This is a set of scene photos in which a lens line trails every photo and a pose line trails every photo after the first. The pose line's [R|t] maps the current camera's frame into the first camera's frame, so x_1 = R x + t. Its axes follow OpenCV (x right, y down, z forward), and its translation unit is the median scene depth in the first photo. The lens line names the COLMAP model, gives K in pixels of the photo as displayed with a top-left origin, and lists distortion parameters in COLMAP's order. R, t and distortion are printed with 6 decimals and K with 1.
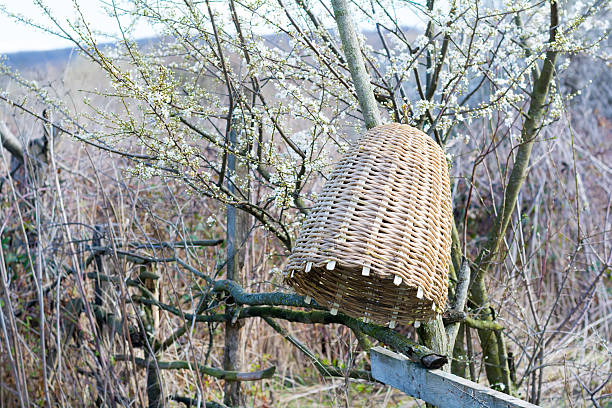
lens RADIAL K [[1386.1, 0, 306.0], [0, 1386.1, 204.0], [0, 0, 1]] dist [0.020060, 0.271066]
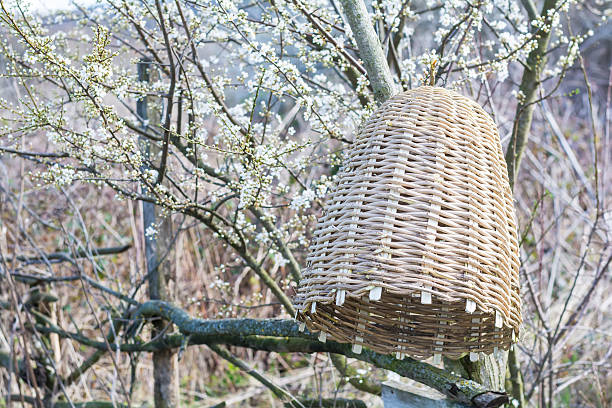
lens RADIAL K [[1386.1, 0, 306.0], [0, 1386.1, 204.0], [0, 0, 1]] dist [0.020060, 0.271066]
pose [[0.988581, -0.081309, 0.126871, -0.099471], [0.078242, 0.996513, 0.028983, -0.023641], [-0.128785, -0.018725, 0.991496, 0.294467]]
